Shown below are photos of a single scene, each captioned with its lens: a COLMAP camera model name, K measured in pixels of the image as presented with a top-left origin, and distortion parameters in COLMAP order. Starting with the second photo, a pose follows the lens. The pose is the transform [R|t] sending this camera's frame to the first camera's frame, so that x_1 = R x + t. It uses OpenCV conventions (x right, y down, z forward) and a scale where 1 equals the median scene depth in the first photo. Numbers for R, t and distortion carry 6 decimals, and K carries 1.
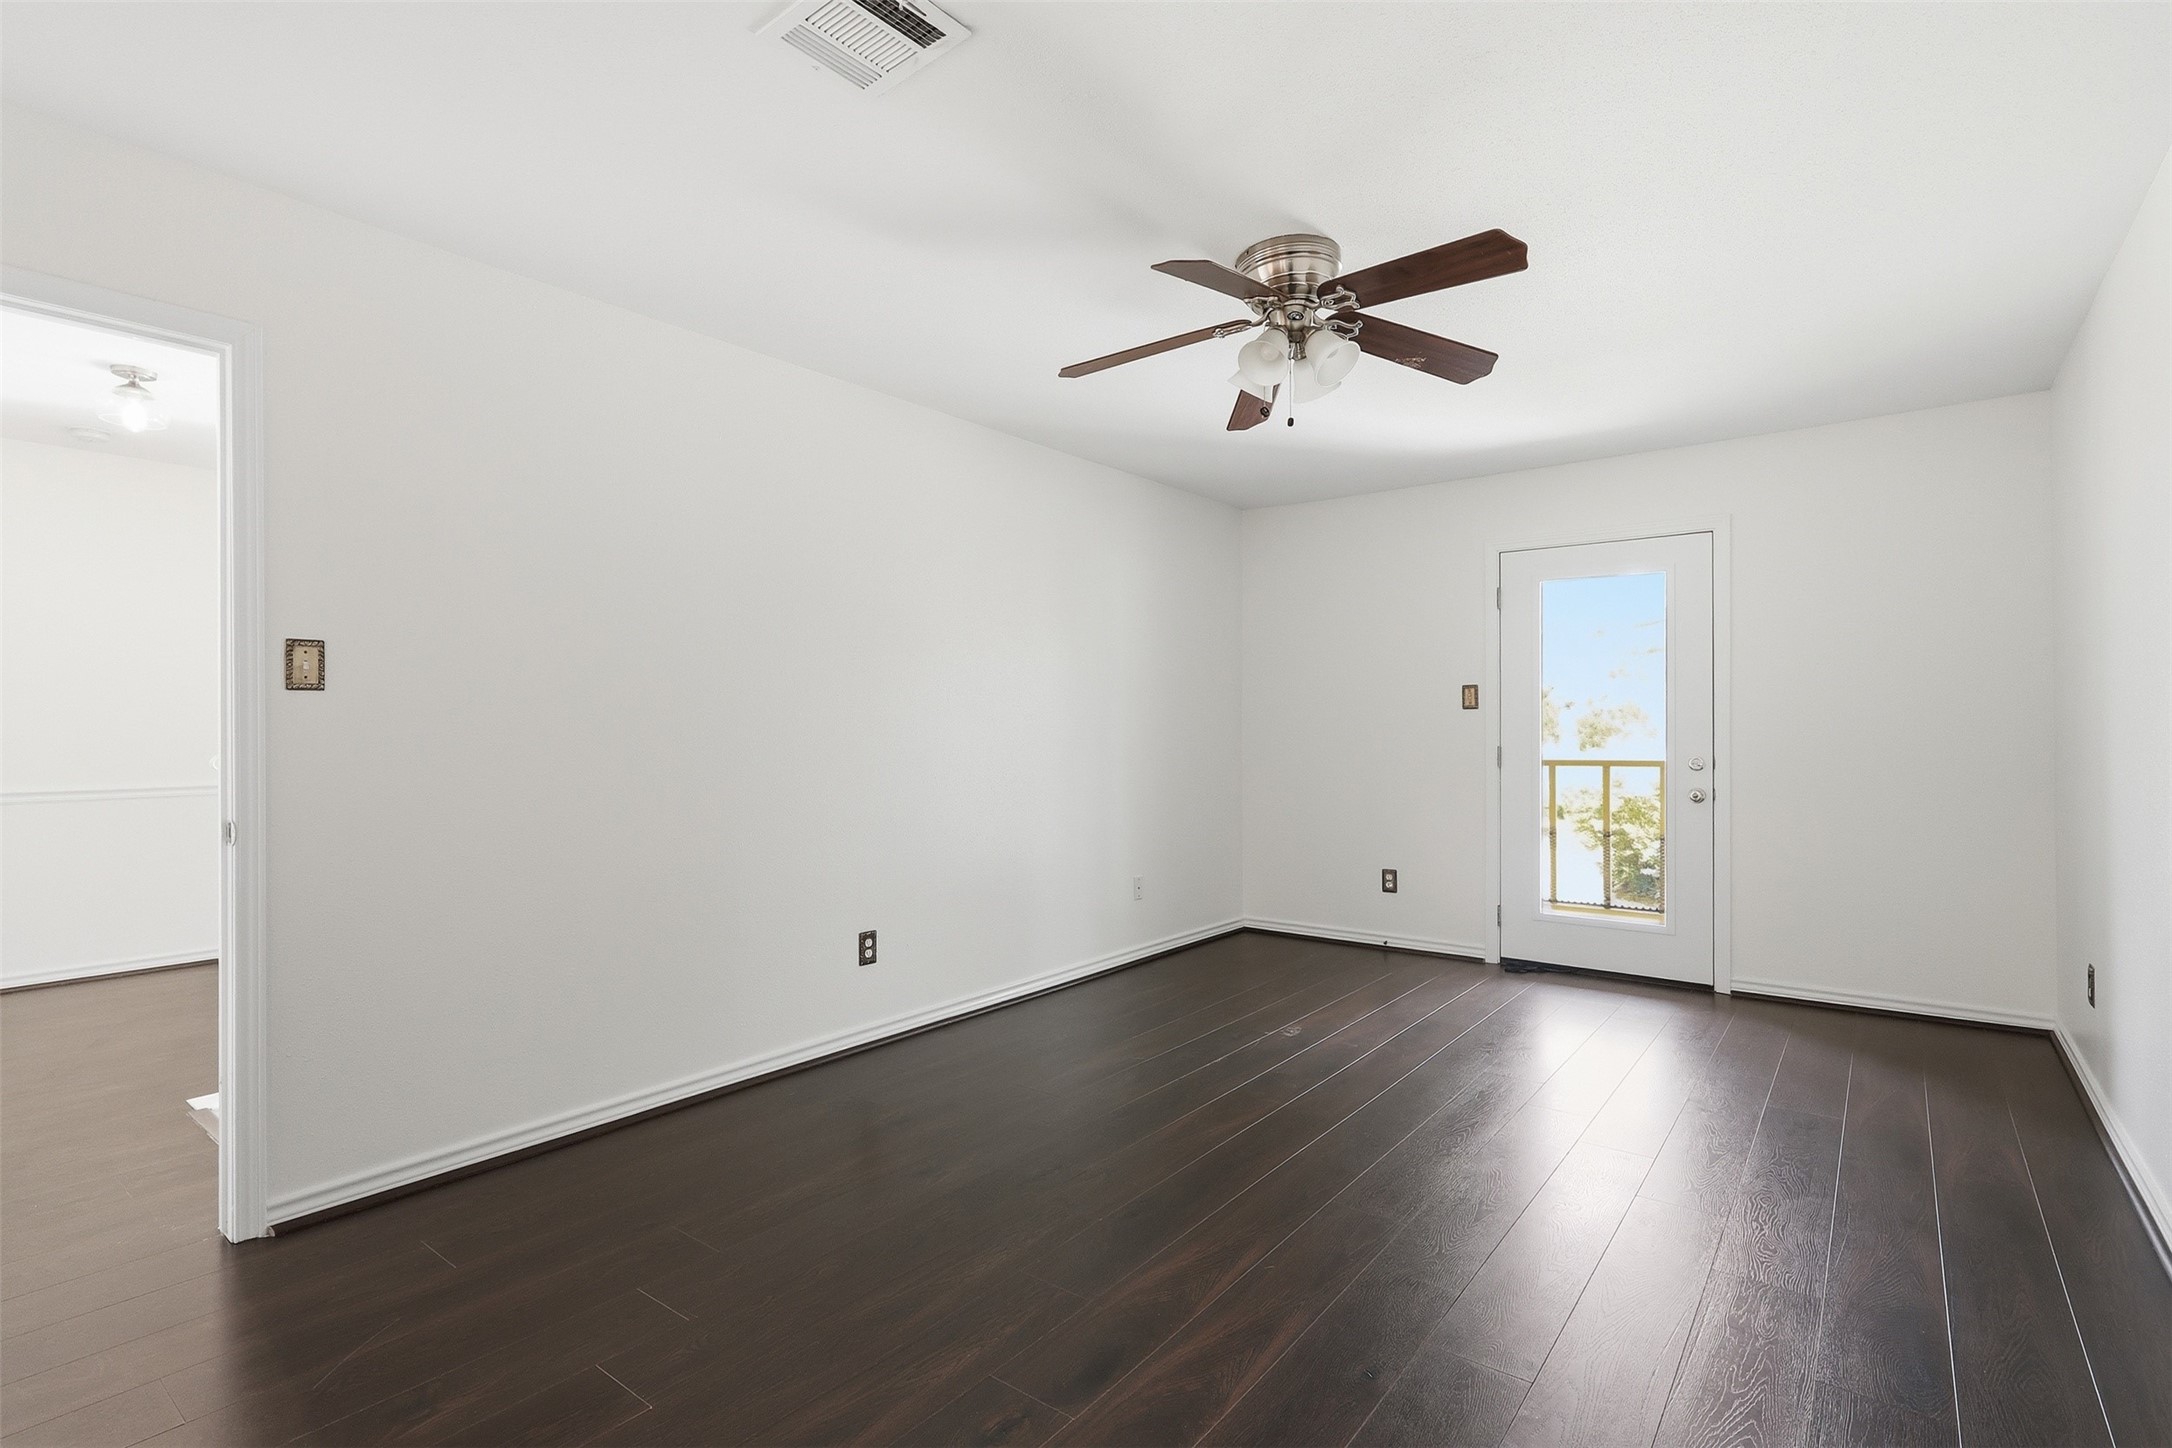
lens RADIAL K [[1043.9, 0, 1075.6], [0, 1043.9, 717.4], [0, 0, 1]] dist [-0.000136, 0.000435]
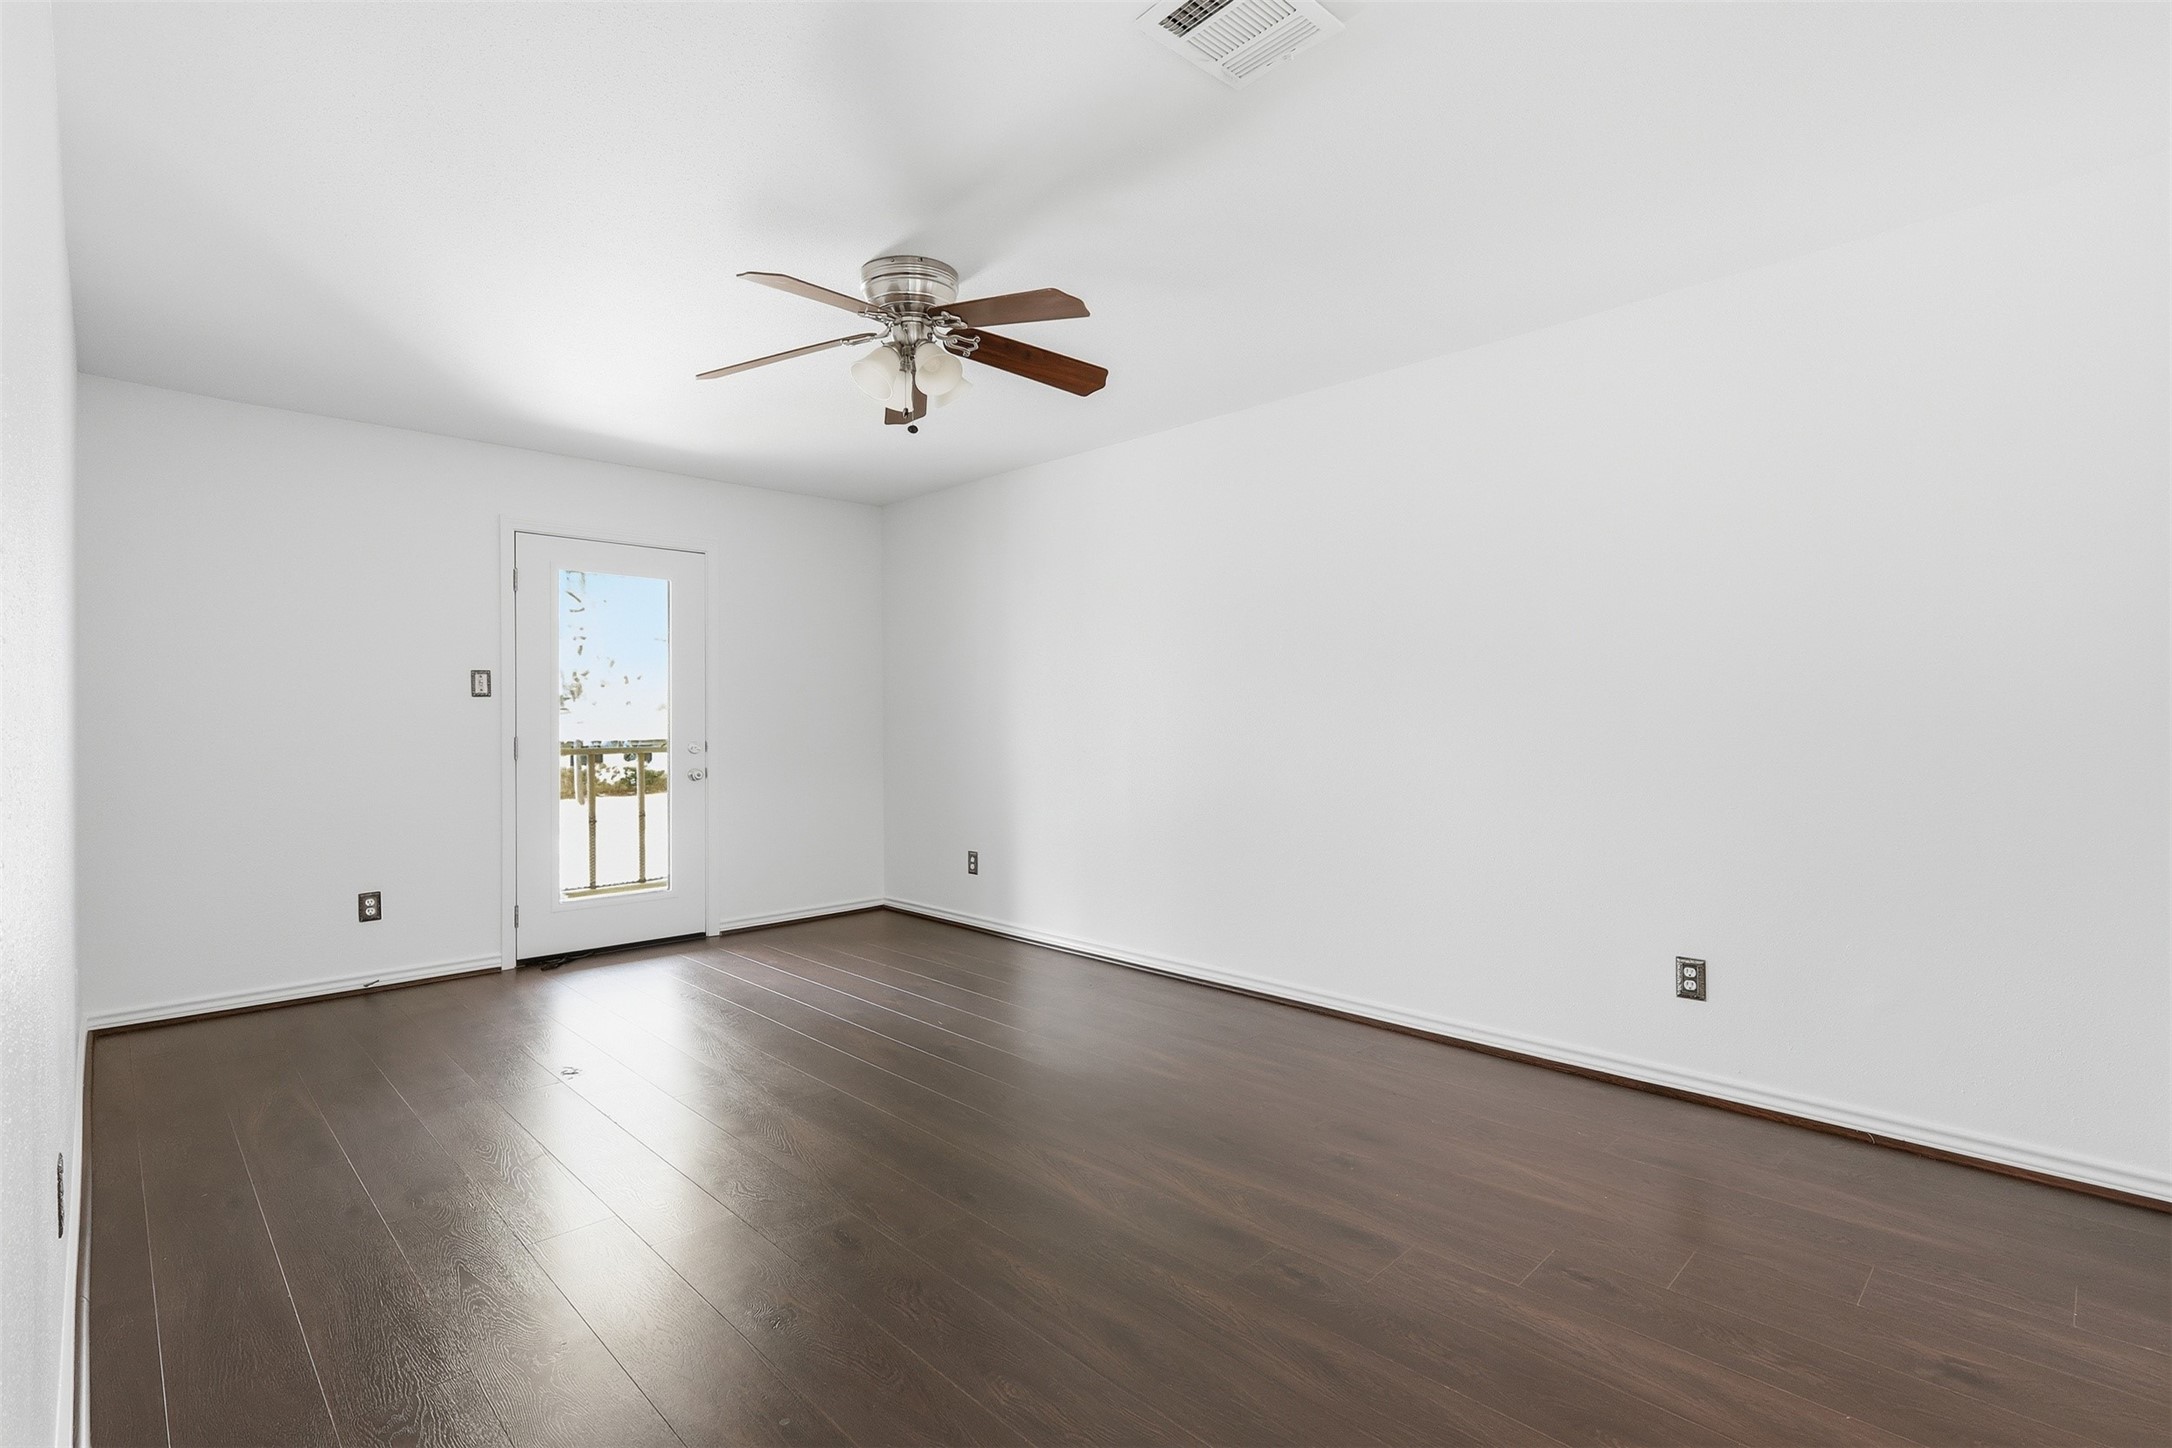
lens RADIAL K [[1043.9, 0, 1075.6], [0, 1043.9, 717.4], [0, 0, 1]] dist [-0.000136, 0.000435]
pose [[0.136017, -0.003932, 0.990699, -0.505119], [-0.003356, 0.999985, 0.004429, 0.004790], [-0.990701, -0.003927, 0.136002, 0.409341]]
